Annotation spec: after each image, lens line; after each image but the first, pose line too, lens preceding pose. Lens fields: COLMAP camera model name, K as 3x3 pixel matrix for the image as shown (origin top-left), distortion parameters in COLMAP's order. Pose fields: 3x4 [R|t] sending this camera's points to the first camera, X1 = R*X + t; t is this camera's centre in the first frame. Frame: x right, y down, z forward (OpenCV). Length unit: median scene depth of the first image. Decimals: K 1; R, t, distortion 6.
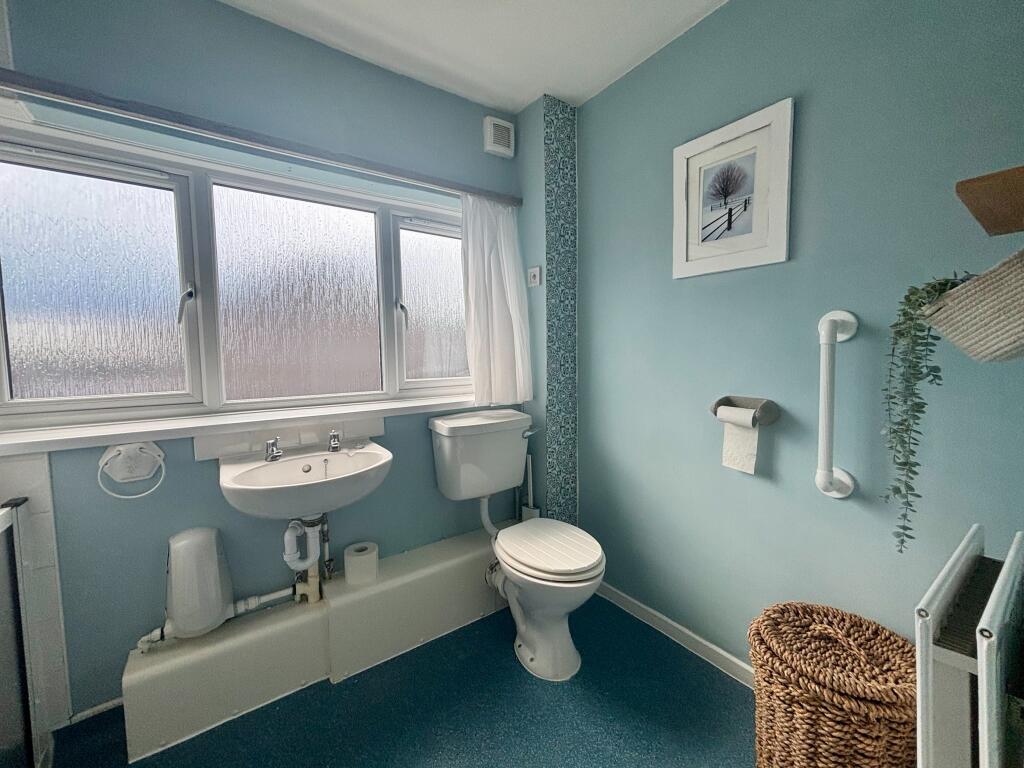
lens RADIAL K [[412.8, 0, 510.1], [0, 412.8, 379.8], [0, 0, 1]] dist [-0.000633, -0.000032]
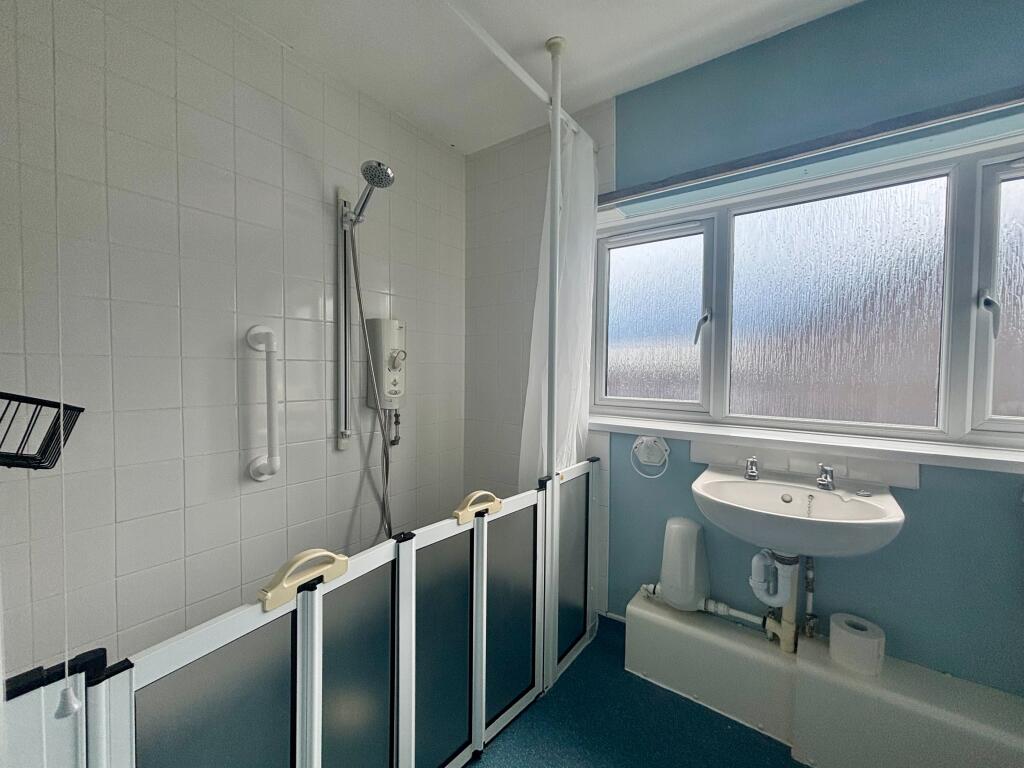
lens RADIAL K [[414.3, 0, 512.0], [0, 414.3, 384.0], [0, 0, 1]] dist [-0.000384, 0.000071]
pose [[0.309321, 0.050635, -0.949608, 0.171442], [-0.079335, 0.996474, 0.027292, -0.012288], [0.947642, 0.066895, 0.312248, 0.128099]]
